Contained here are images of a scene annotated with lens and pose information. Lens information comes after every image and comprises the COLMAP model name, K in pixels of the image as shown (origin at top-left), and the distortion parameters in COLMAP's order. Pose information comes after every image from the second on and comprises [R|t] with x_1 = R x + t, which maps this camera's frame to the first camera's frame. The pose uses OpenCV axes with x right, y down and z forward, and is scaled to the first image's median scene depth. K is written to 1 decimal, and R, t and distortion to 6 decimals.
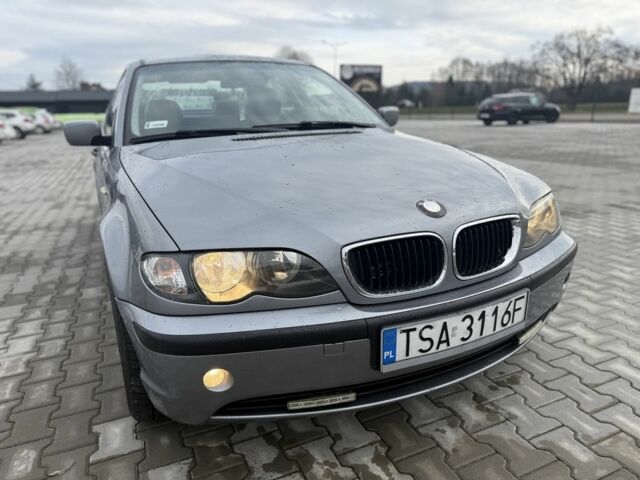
lens RADIAL K [[448.0, 0, 319.1], [0, 448.0, 241.2], [0, 0, 1]] dist [0.030683, -0.035850]
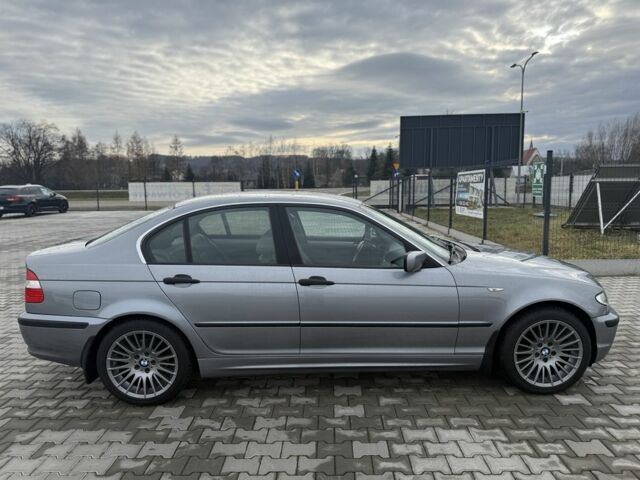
lens RADIAL K [[448.0, 0, 320.8], [0, 448.0, 240.8], [0, 0, 1]] dist [0.030683, -0.035850]
pose [[0.423548, -0.095905, 0.900783, -2.957790], [0.255139, 0.966754, -0.017037, -0.556475], [-0.869201, 0.237041, 0.433936, 1.035658]]
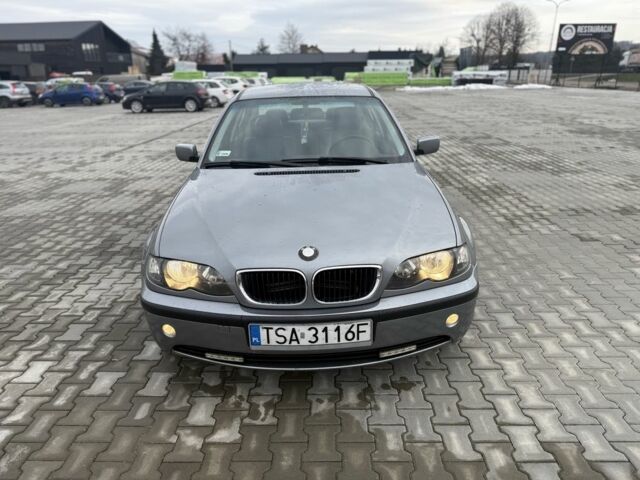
lens RADIAL K [[448.0, 0, 316.7], [0, 448.0, 236.5], [0, 0, 1]] dist [0.030683, -0.035850]
pose [[0.904373, 0.145762, -0.401077, 0.833606], [-0.118527, 0.988675, 0.092049, -0.256679], [0.409952, -0.035708, 0.911408, -0.332600]]
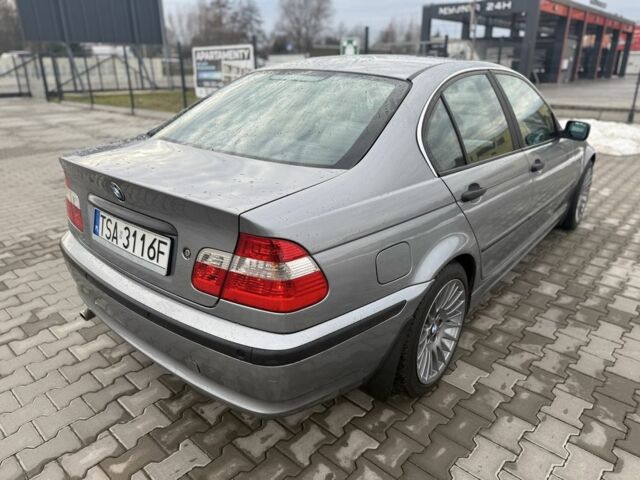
lens RADIAL K [[448.0, 0, 319.3], [0, 448.0, 240.6], [0, 0, 1]] dist [0.030683, -0.035850]
pose [[-0.407161, -0.310445, 0.858979, -2.378687], [0.263129, 0.860722, 0.435799, -1.207262], [-0.874633, 0.403463, -0.268765, 3.507854]]
